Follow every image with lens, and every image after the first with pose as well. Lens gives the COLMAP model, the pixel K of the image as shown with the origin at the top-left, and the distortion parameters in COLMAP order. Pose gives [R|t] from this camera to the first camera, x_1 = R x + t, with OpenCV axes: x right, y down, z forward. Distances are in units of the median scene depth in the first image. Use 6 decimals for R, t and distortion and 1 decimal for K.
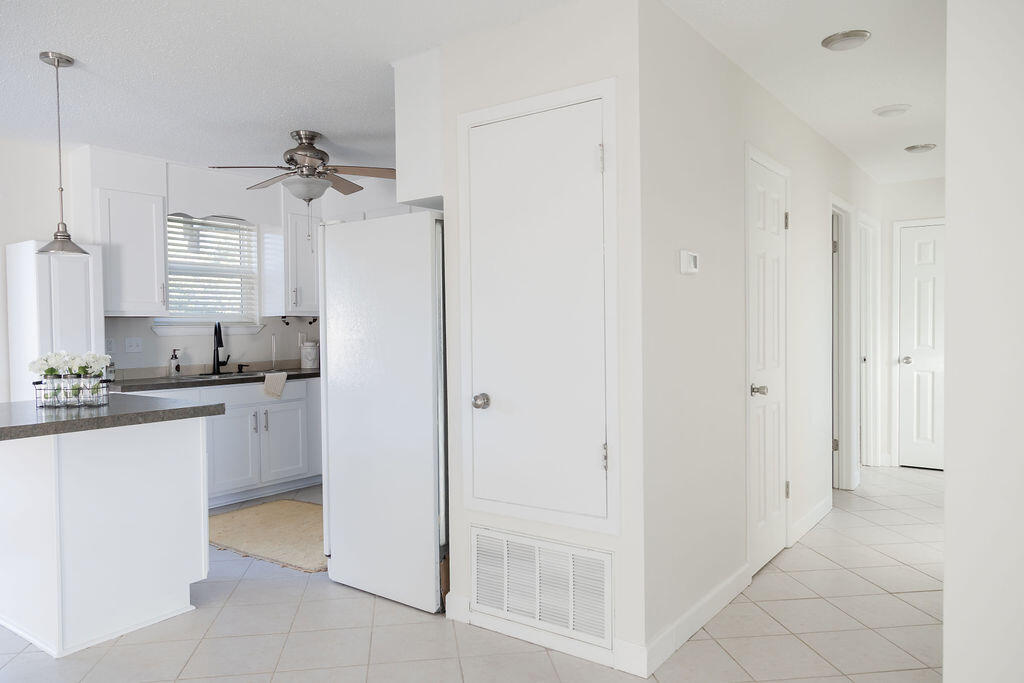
lens RADIAL K [[722.3, 0, 512.0], [0, 722.3, 341.5], [0, 0, 1]] dist [0.002090, 0.000577]
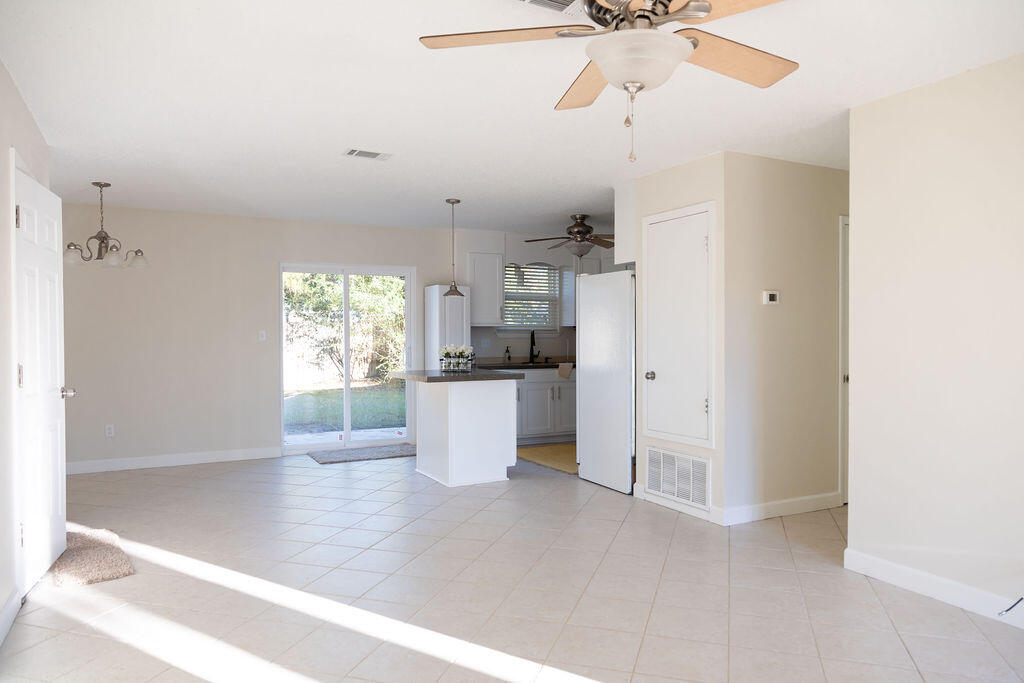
lens RADIAL K [[705.5, 0, 511.0], [0, 705.5, 352.2], [0, 0, 1]] dist [0.000614, -0.000142]
pose [[0.898048, 0.021840, -0.439356, 0.338907], [-0.019138, 0.999761, 0.010578, 0.009509], [0.439481, -0.001091, 0.898251, -0.603553]]
